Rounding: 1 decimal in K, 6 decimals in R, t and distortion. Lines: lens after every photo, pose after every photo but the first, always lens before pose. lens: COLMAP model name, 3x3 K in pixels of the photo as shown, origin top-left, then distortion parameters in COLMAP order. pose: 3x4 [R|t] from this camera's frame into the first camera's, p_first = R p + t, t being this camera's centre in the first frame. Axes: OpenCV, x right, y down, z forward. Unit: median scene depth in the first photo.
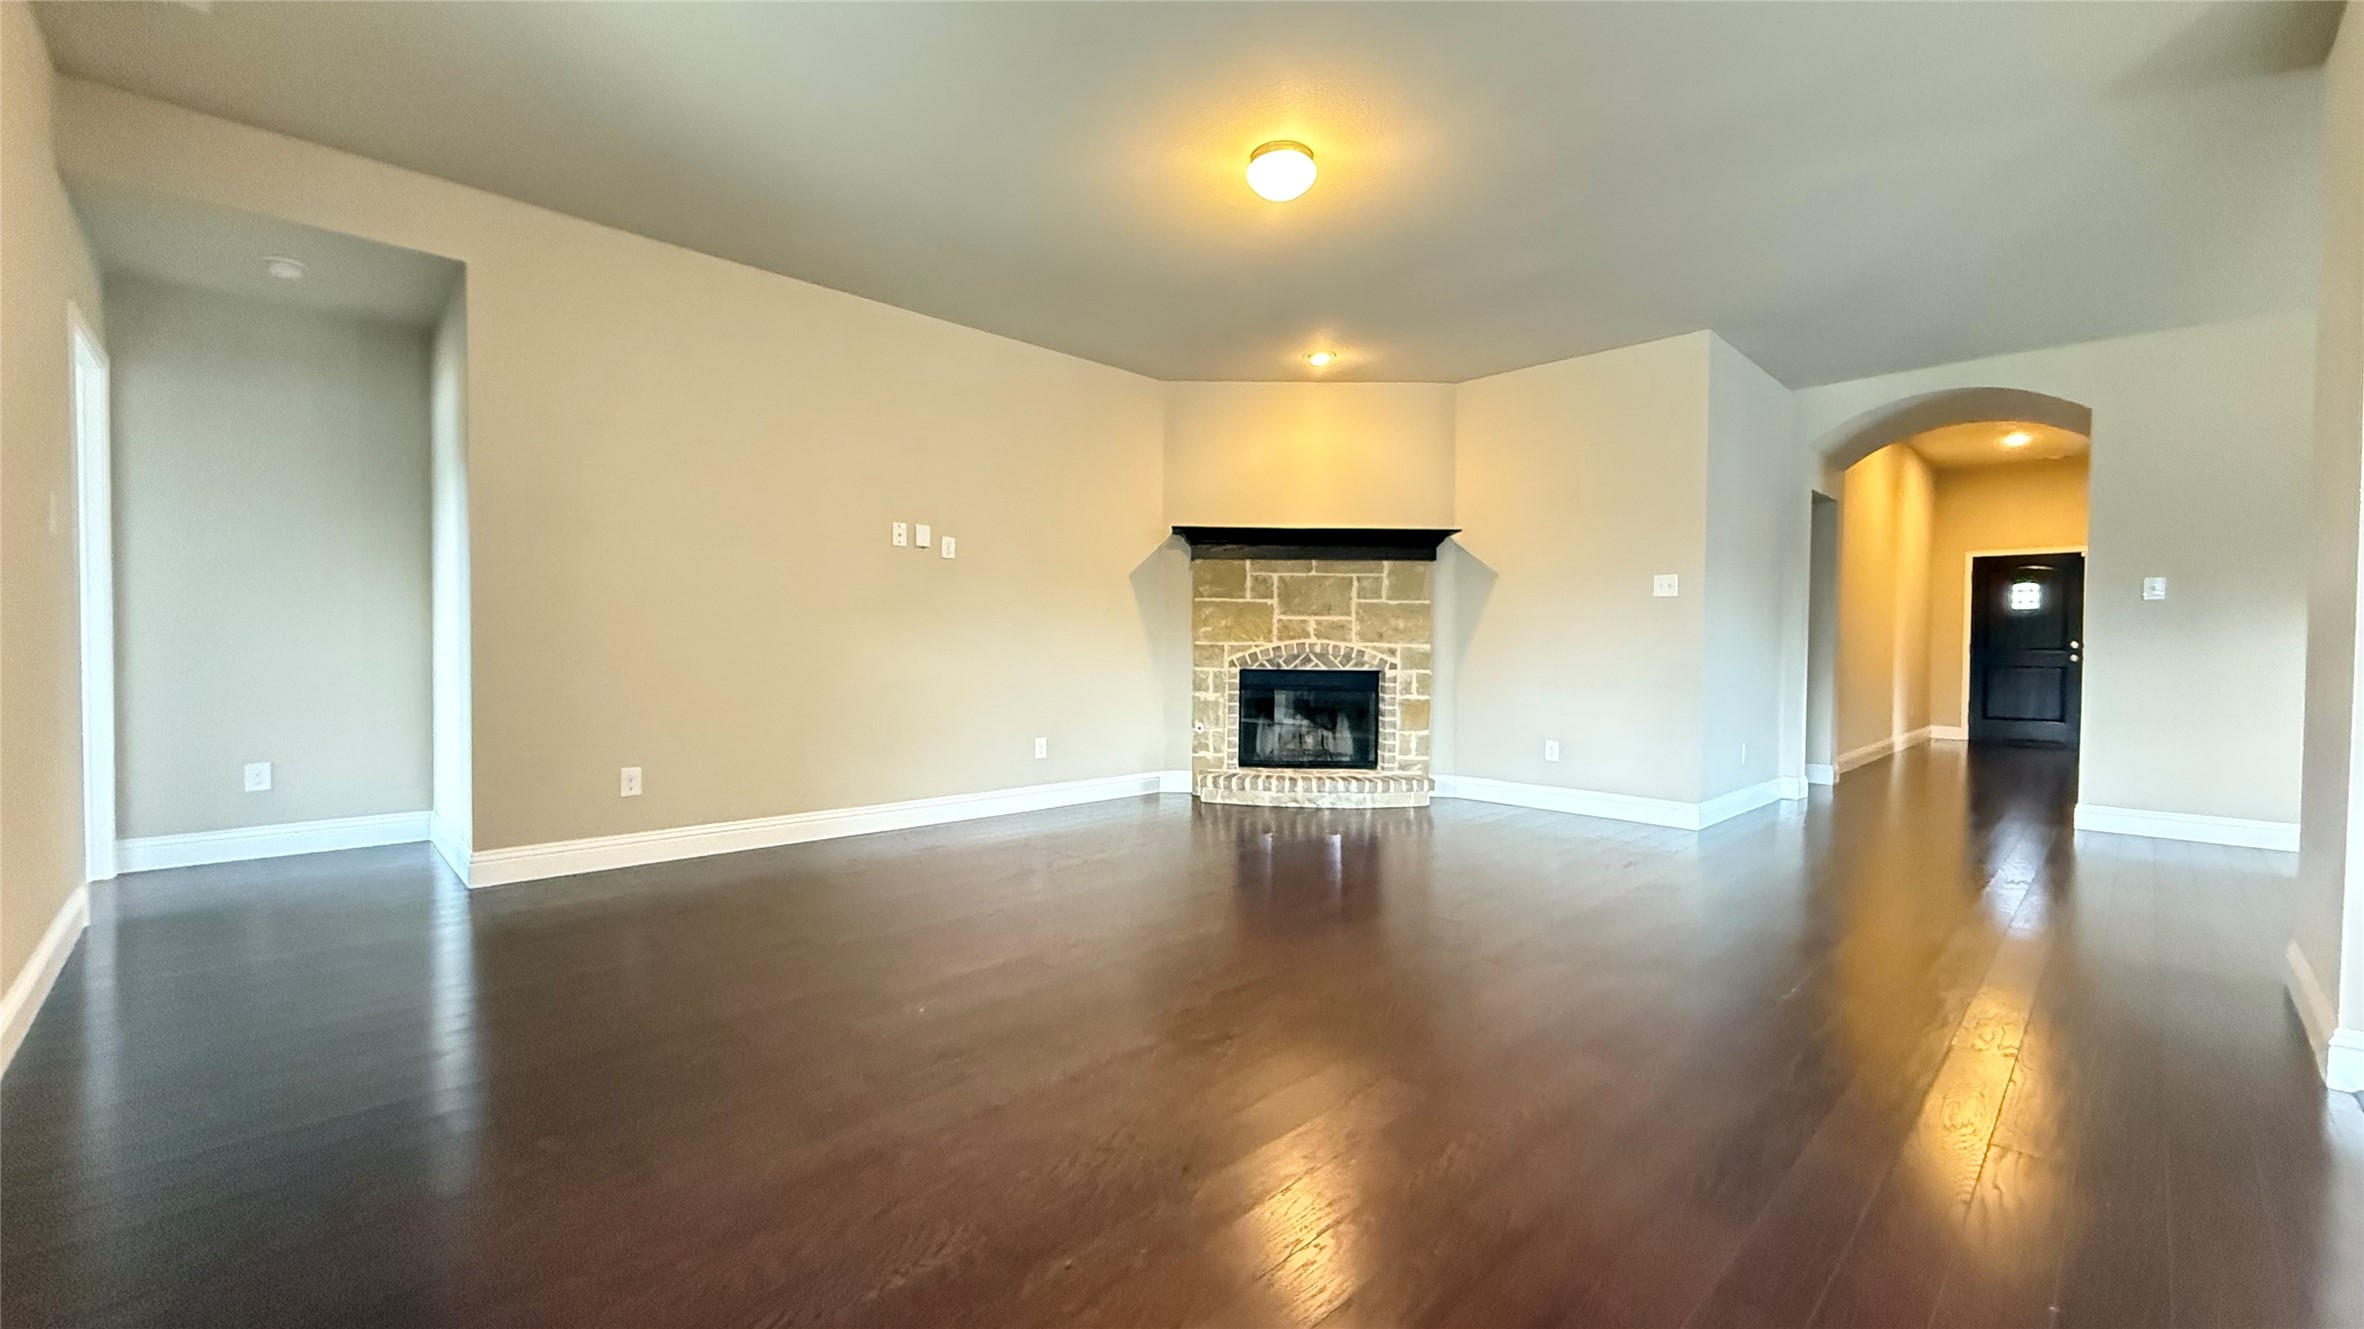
lens RADIAL K [[945.4, 0, 1175.5], [0, 945.4, 669.6], [0, 0, 1]] dist [-0.000125, 0.000419]
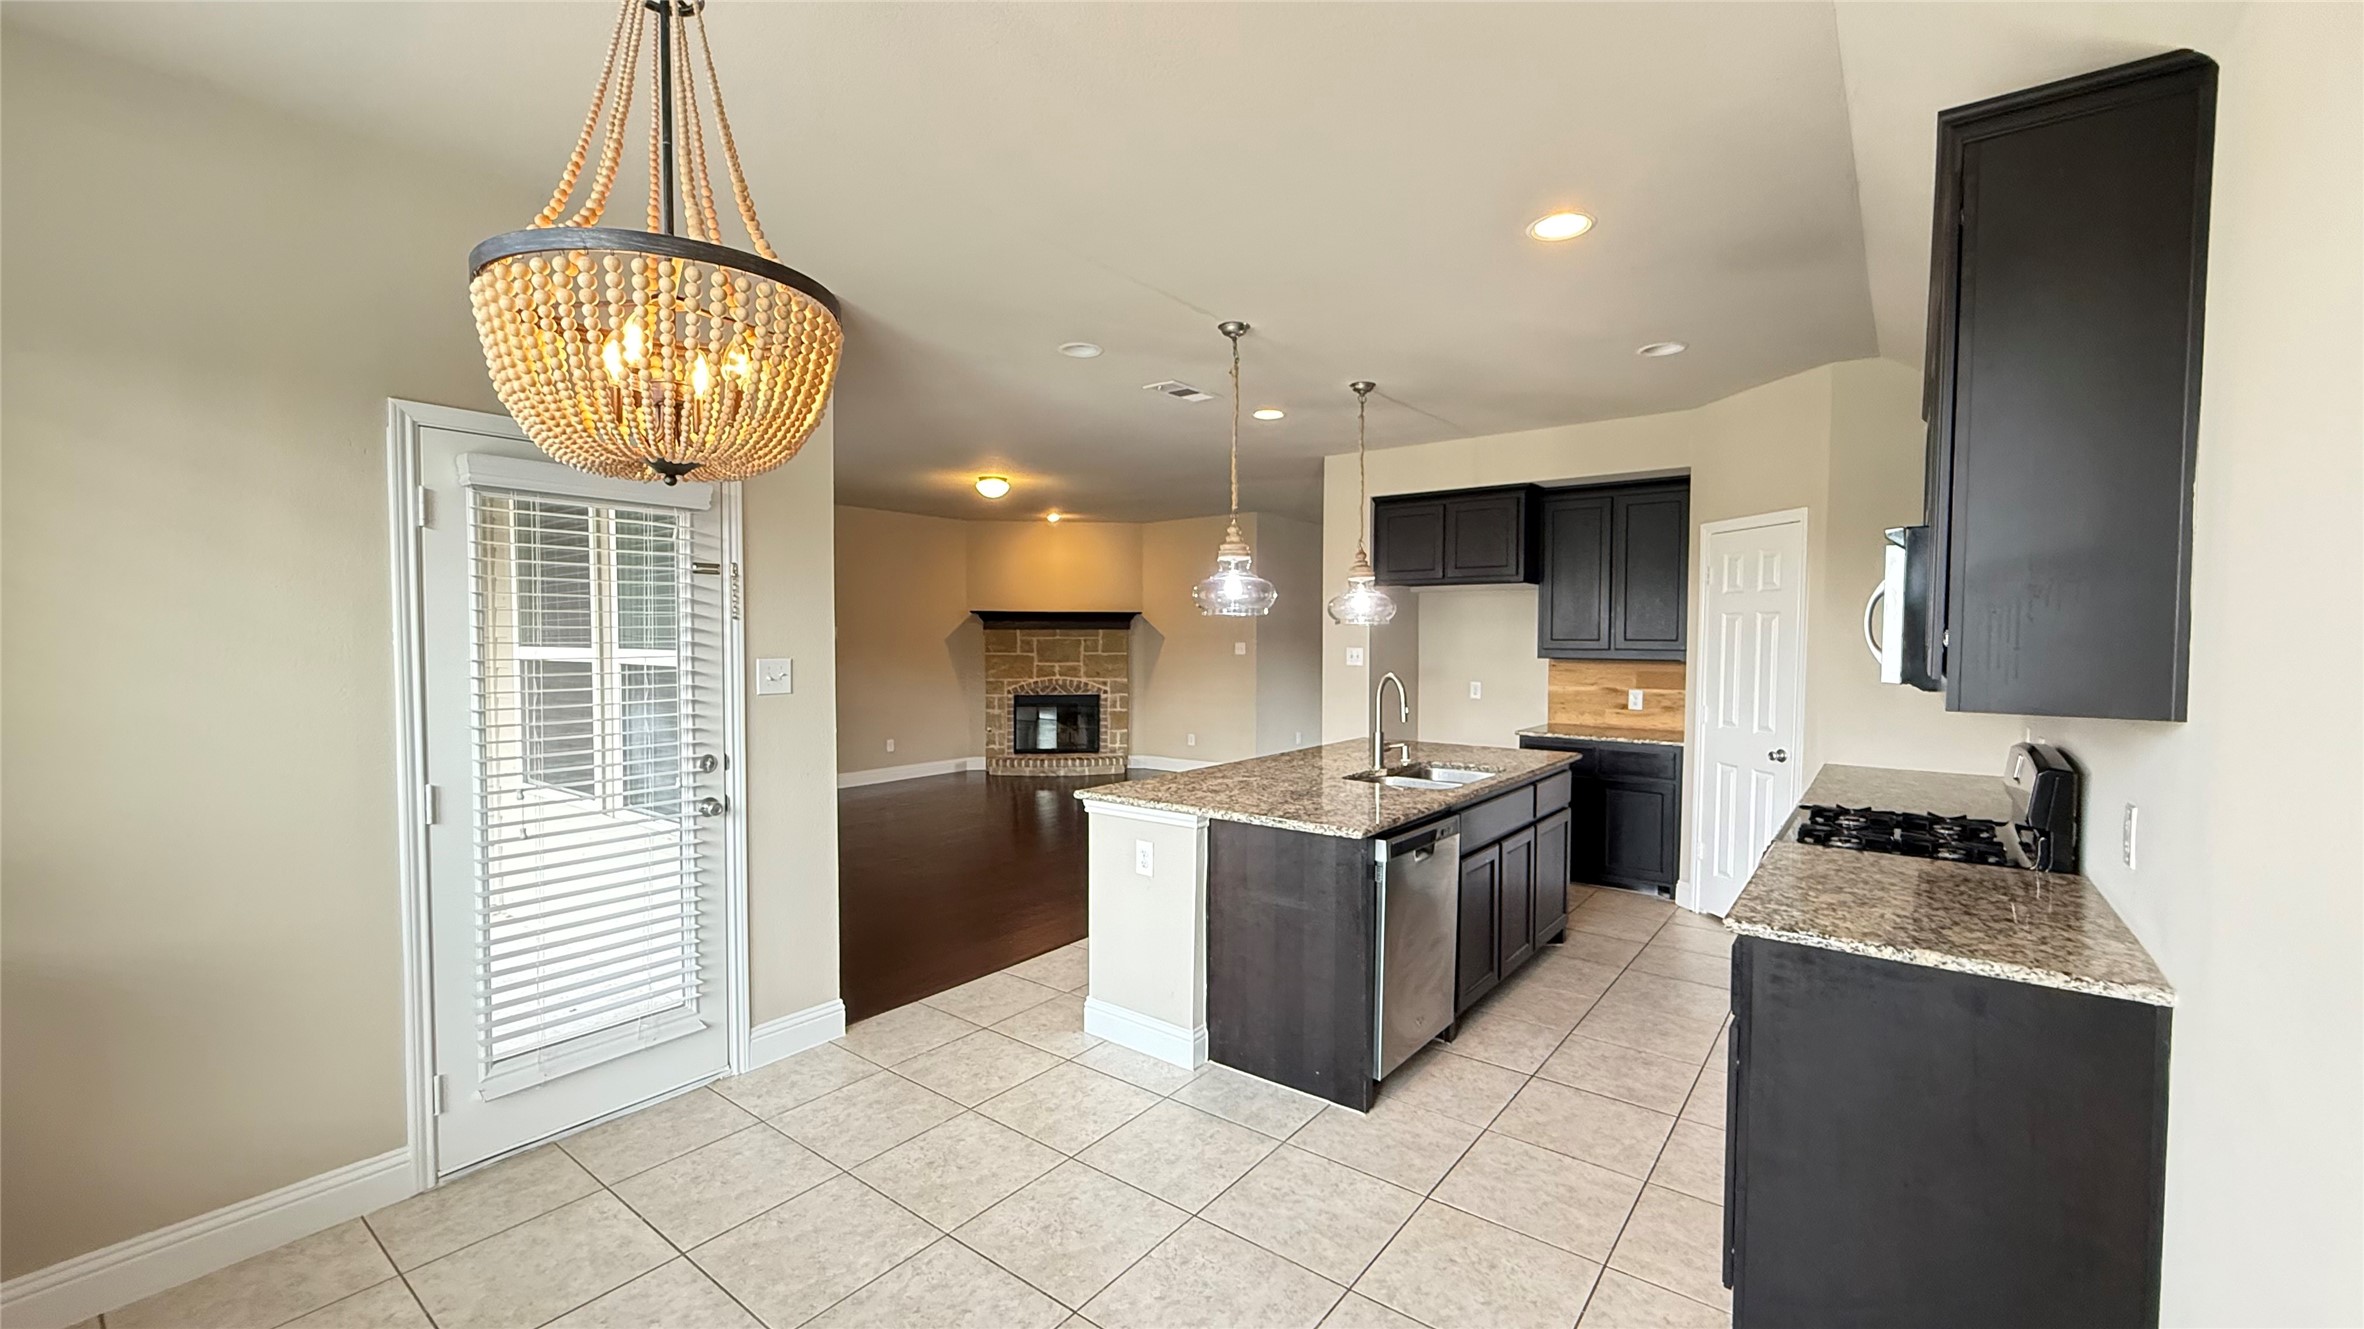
lens RADIAL K [[945.4, 0, 1170.7], [0, 945.4, 663.4], [0, 0, 1]] dist [-0.000125, 0.000419]
pose [[0.991409, -0.012989, 0.130153, 0.126174], [0.012243, 0.999904, 0.006533, -0.064183], [-0.130225, -0.004883, 0.991472, -0.691093]]
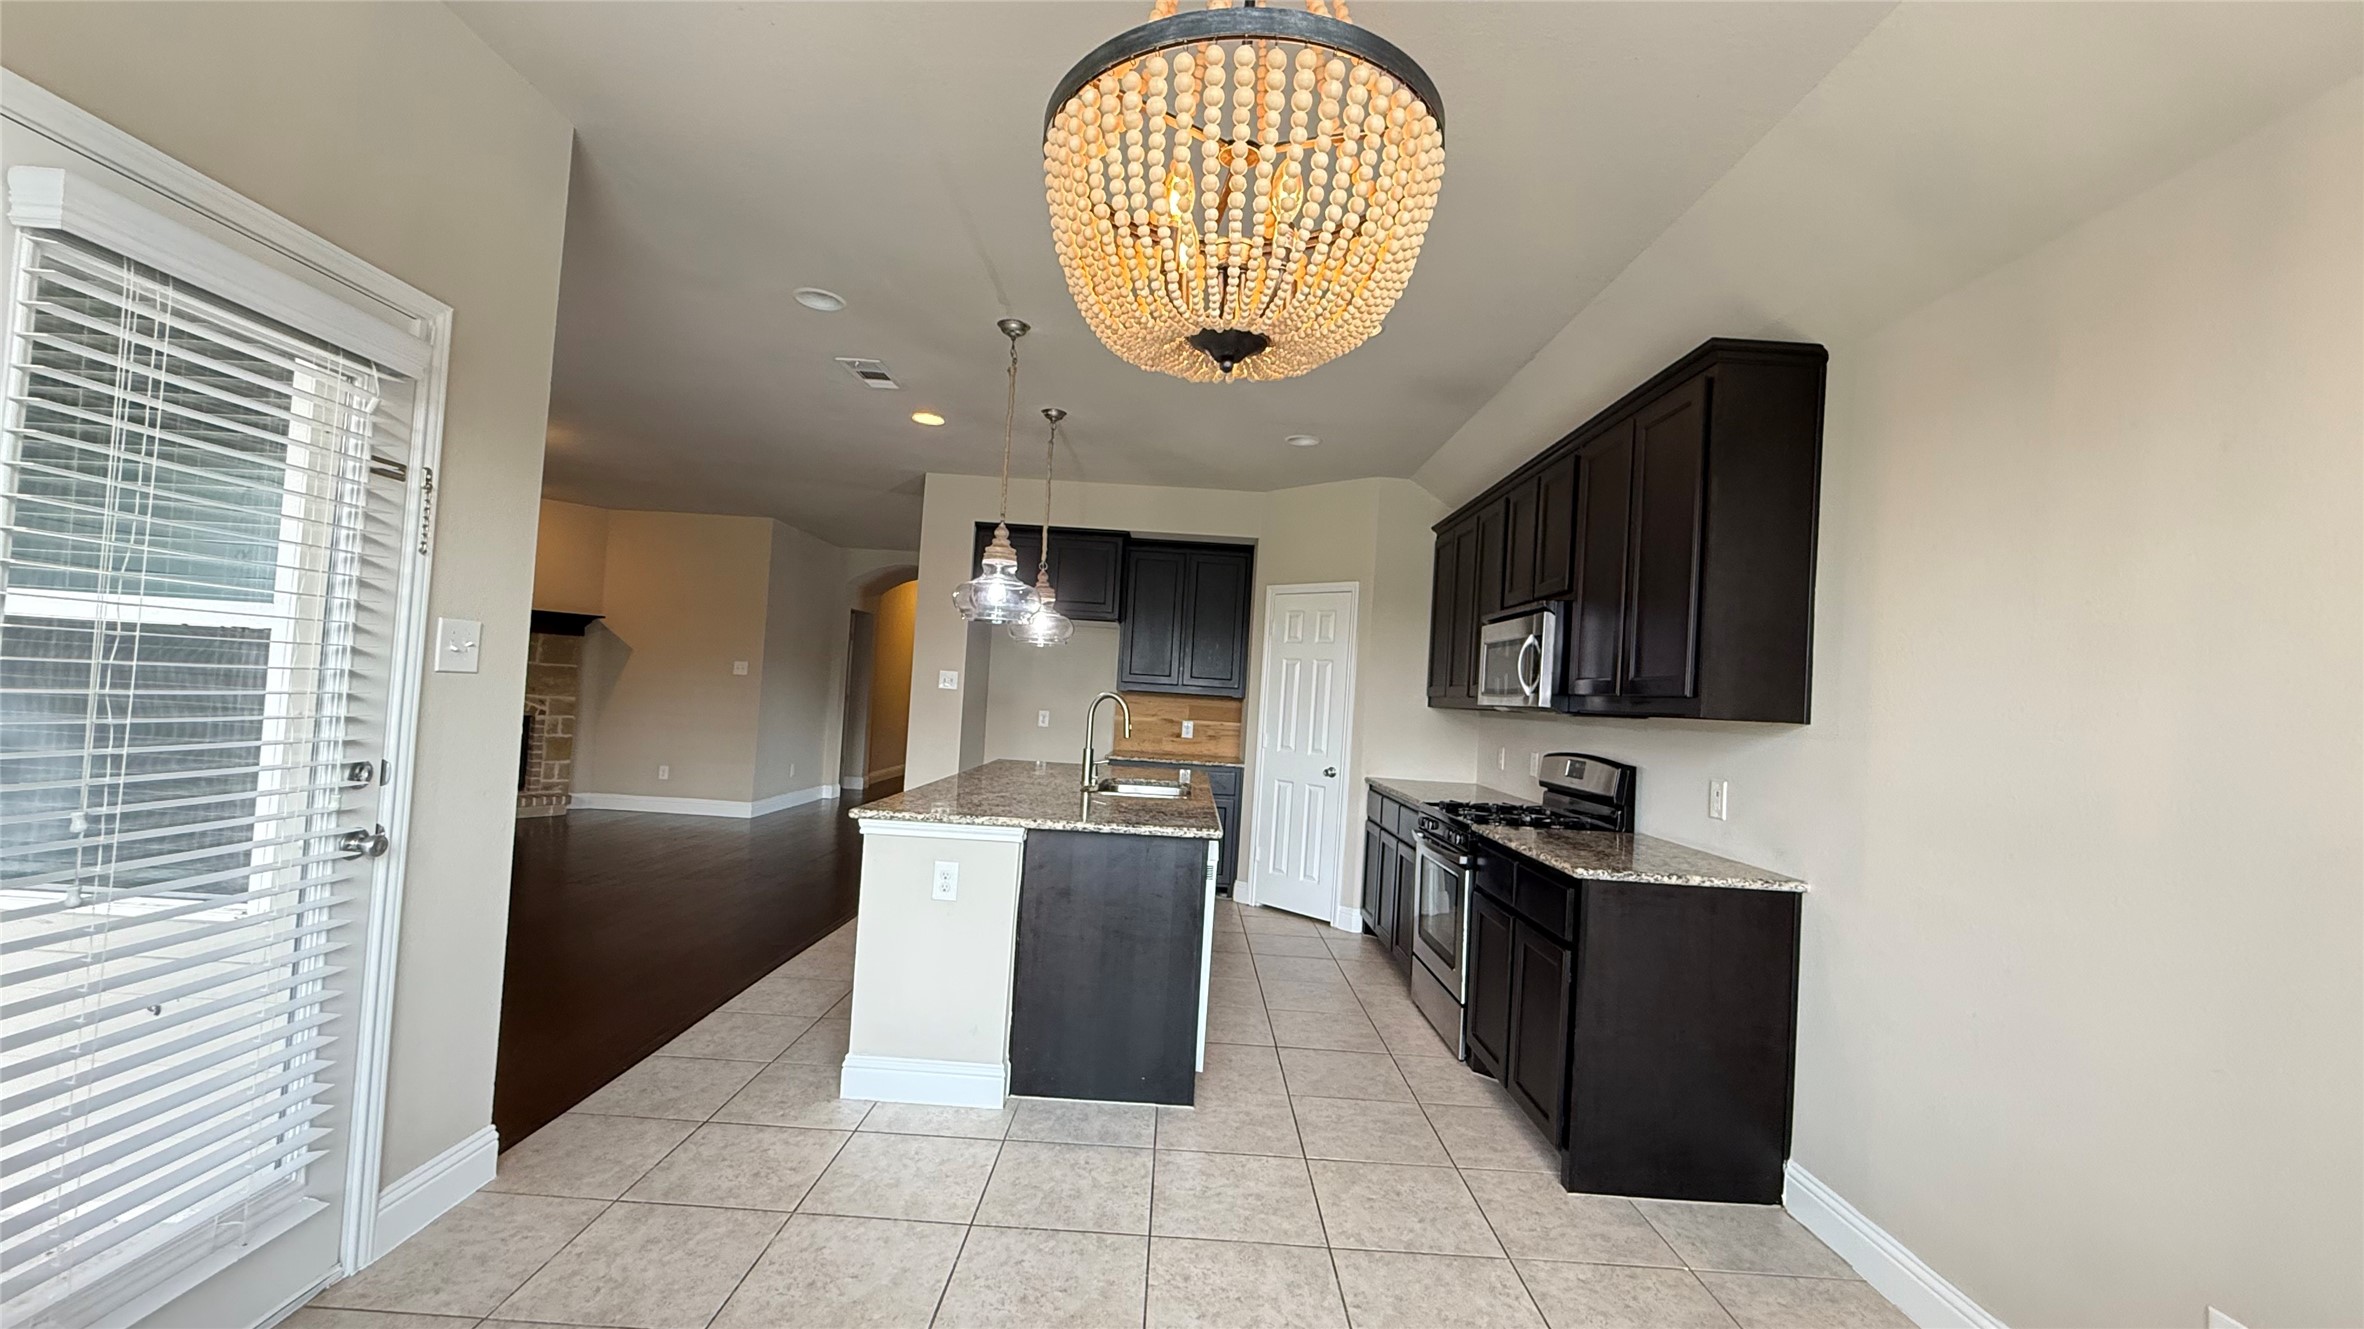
lens RADIAL K [[945.4, 0, 1175.4], [0, 945.4, 664.1], [0, 0, 1]] dist [-0.000125, 0.000419]
pose [[0.705261, 0.054829, 0.706824, -0.086854], [-0.033363, 0.998467, -0.044162, -0.042571], [-0.708162, 0.007564, 0.706010, -0.577968]]
